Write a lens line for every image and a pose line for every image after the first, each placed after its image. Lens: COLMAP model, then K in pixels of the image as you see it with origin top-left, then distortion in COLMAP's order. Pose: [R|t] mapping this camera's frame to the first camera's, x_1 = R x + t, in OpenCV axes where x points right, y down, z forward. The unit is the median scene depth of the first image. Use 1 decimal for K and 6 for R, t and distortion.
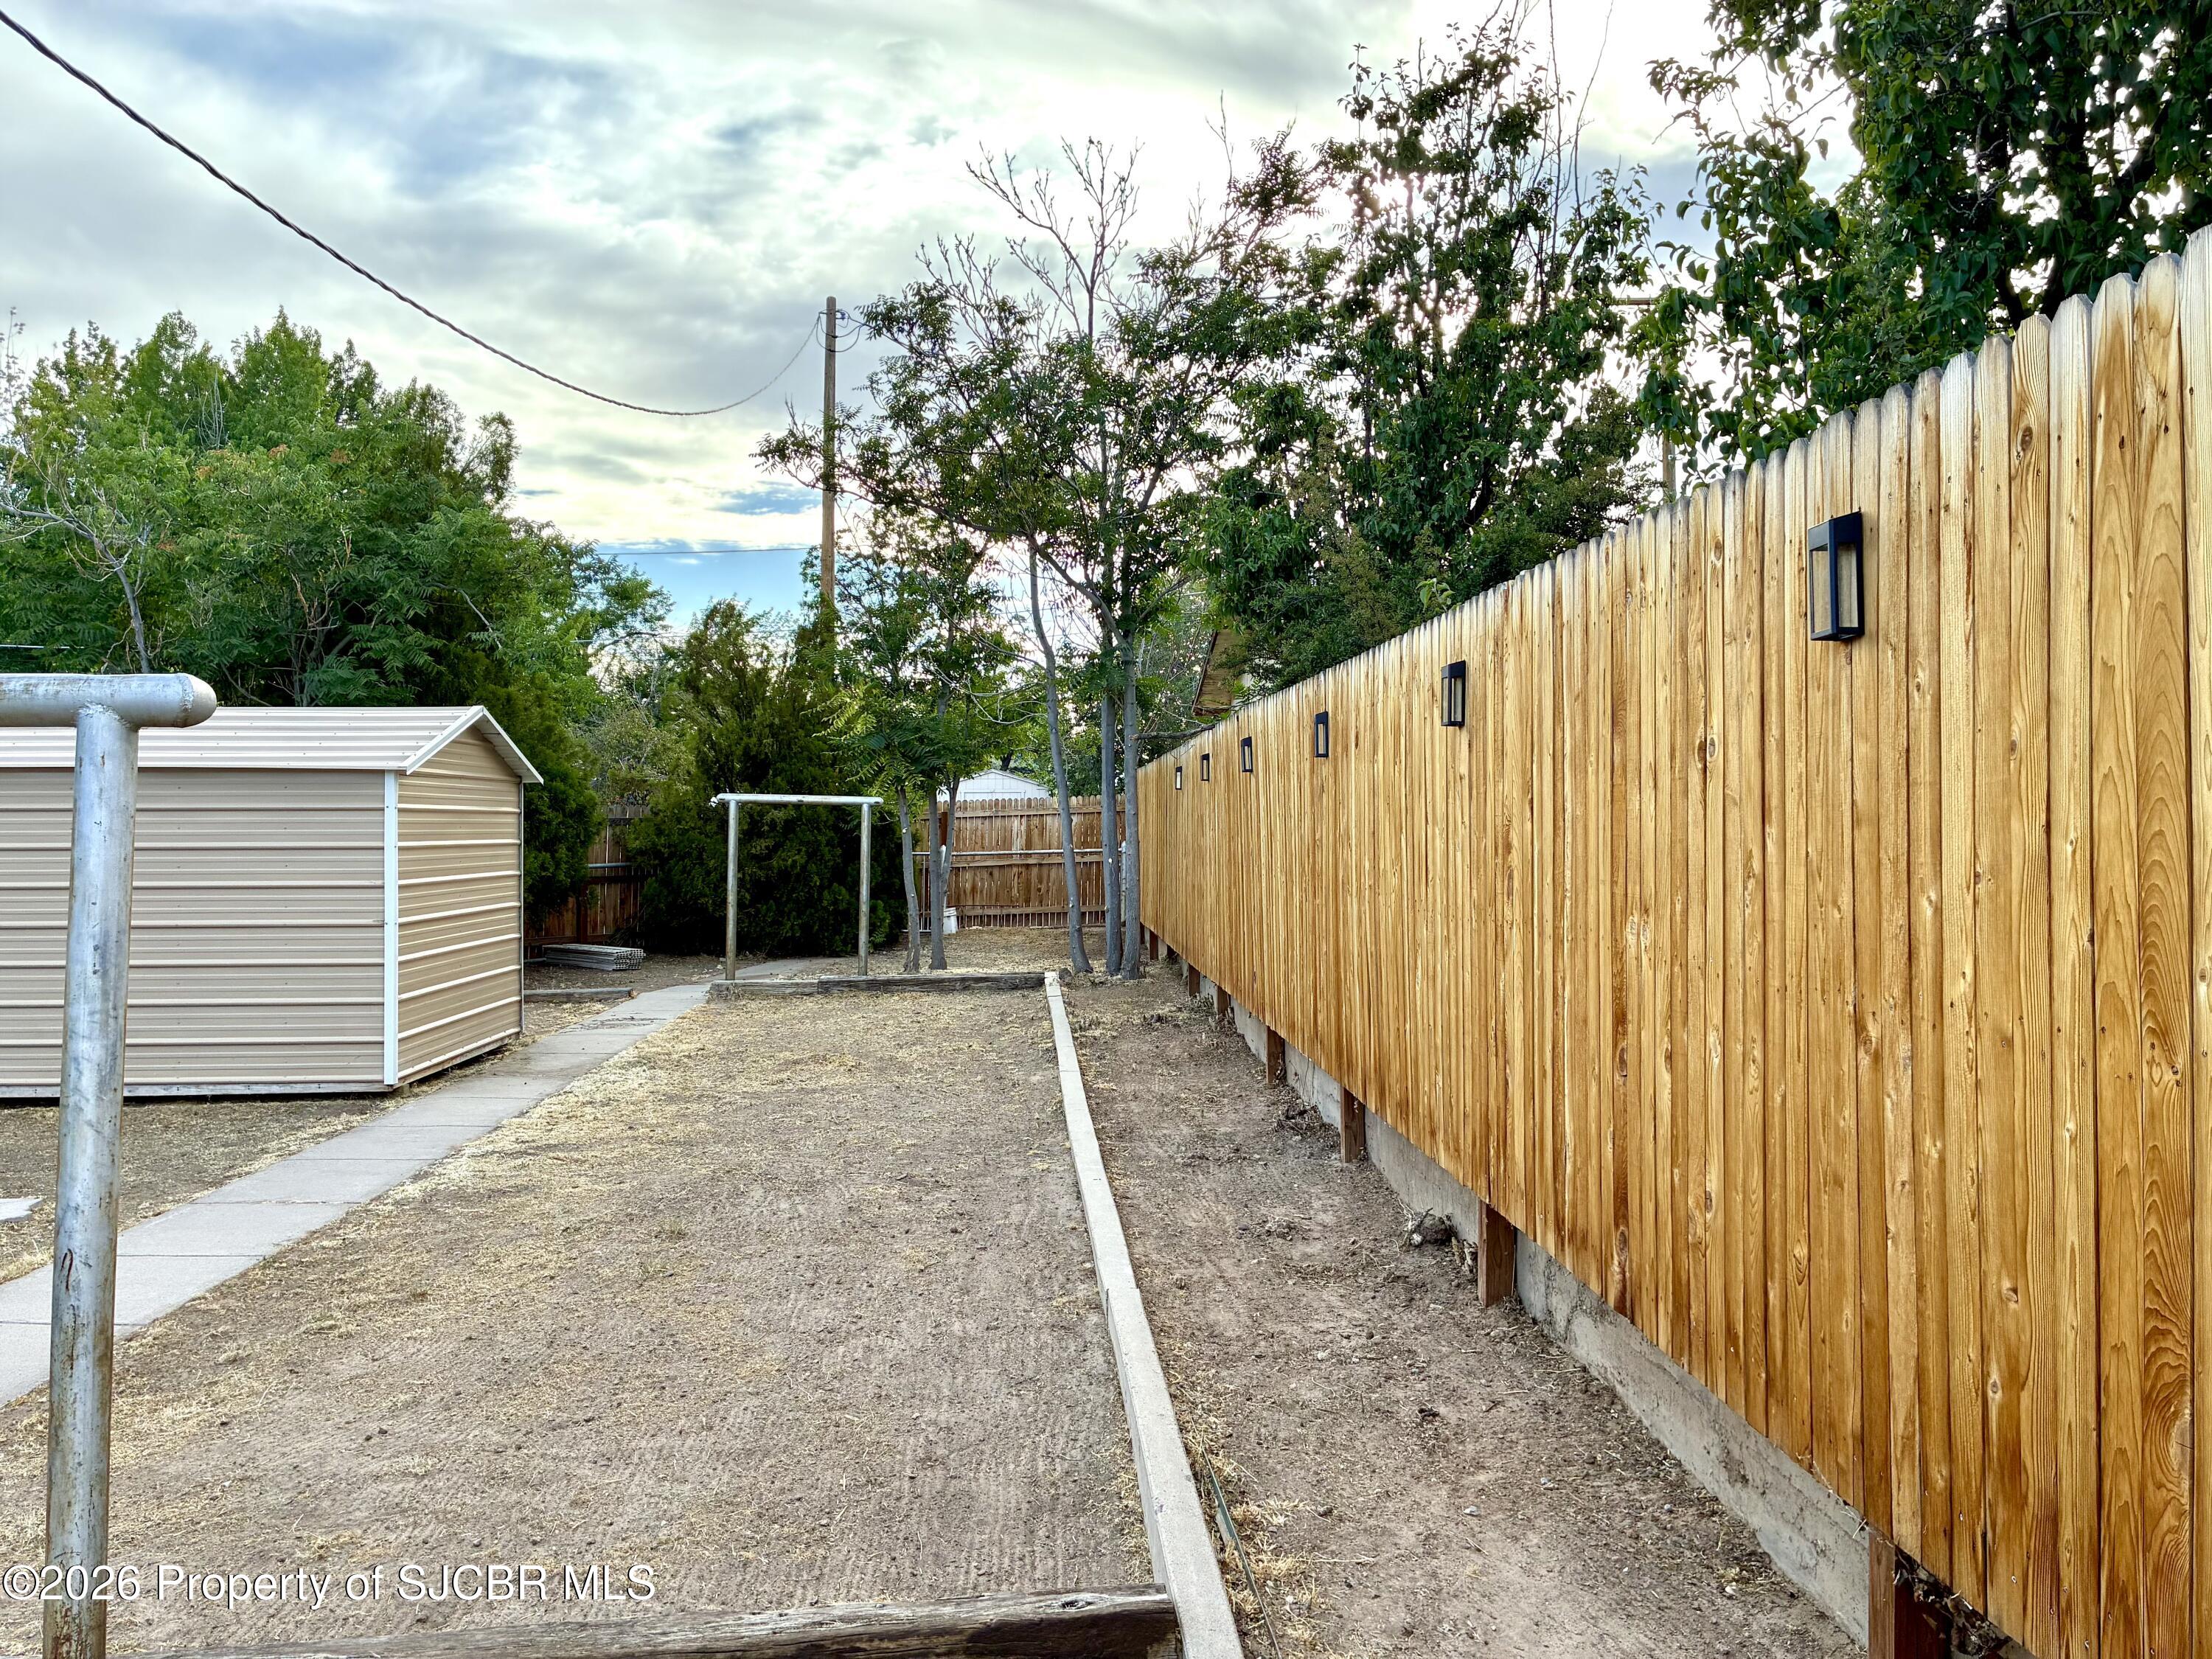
lens RADIAL K [[1677.4, 0, 1104.4], [0, 1677.4, 826.5], [0, 0, 1]] dist [0.055685, -0.061412]
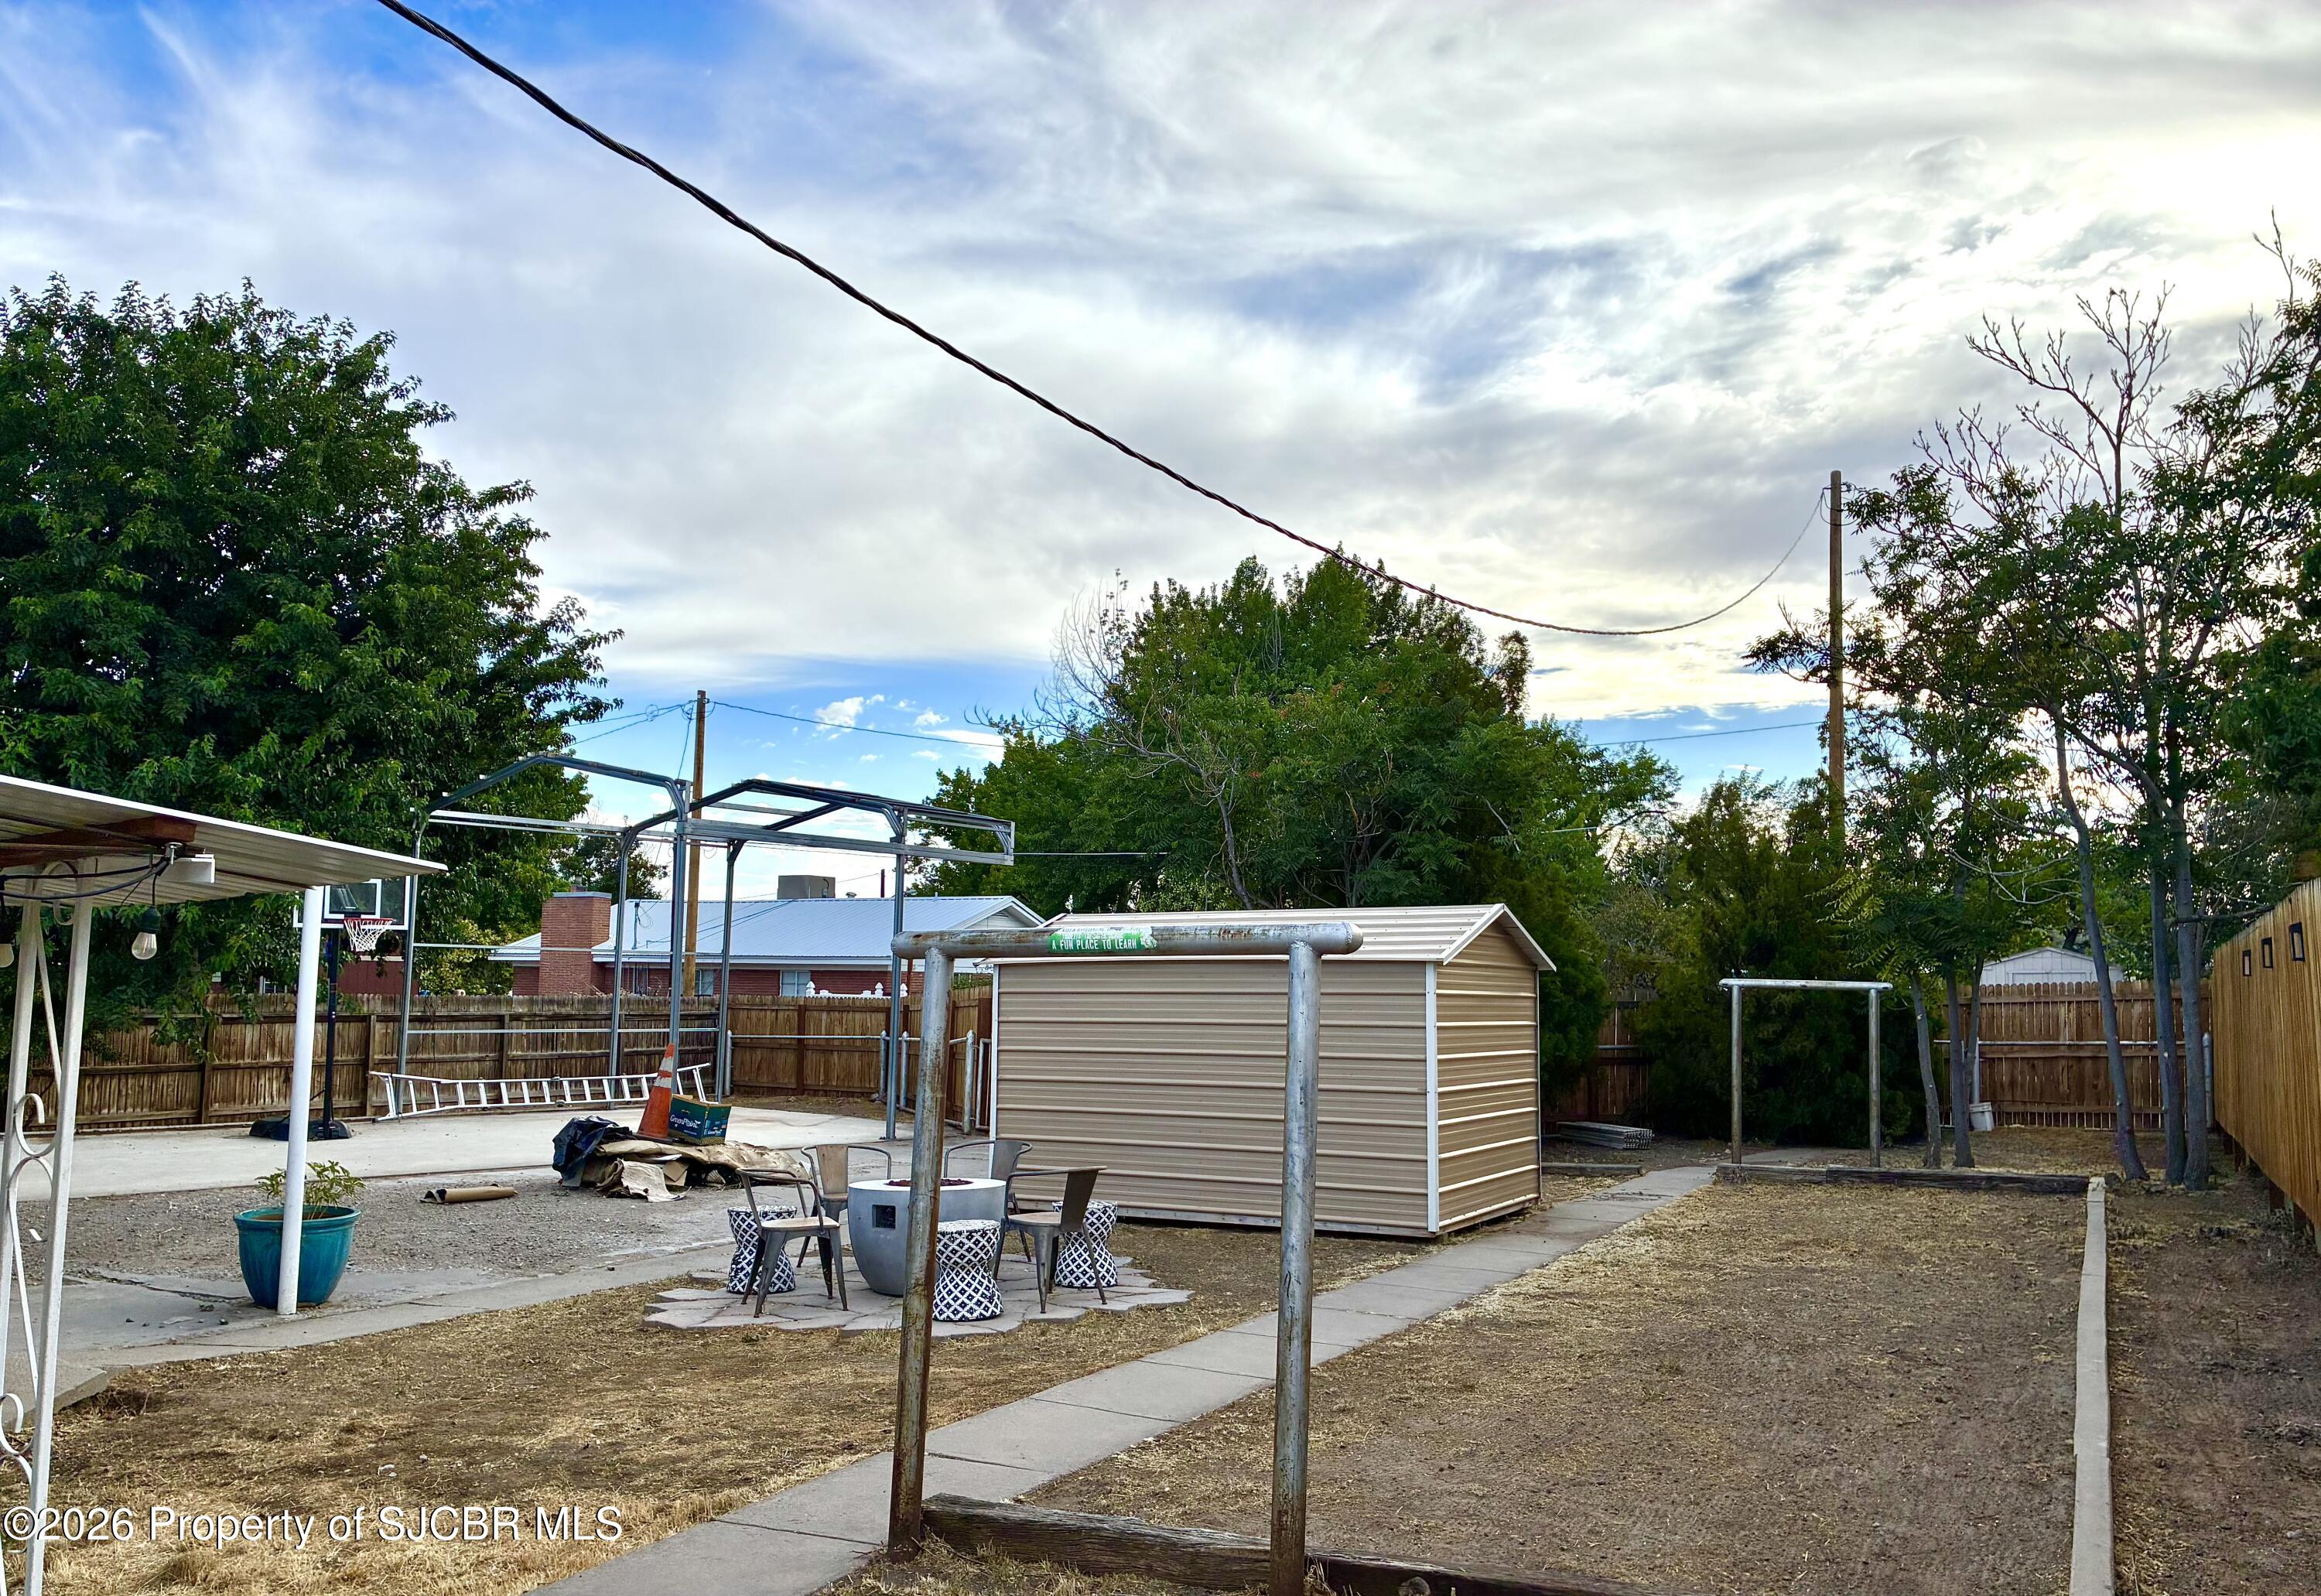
lens RADIAL K [[1776.3, 0, 1222.2], [0, 1776.3, 844.1], [0, 0, 1]] dist [0.091323, -0.080375]
pose [[0.875118, -0.036788, -0.482509, 0.034539], [-0.007505, 0.995954, -0.089547, -0.001405], [0.483852, 0.081985, 0.871301, -0.105572]]
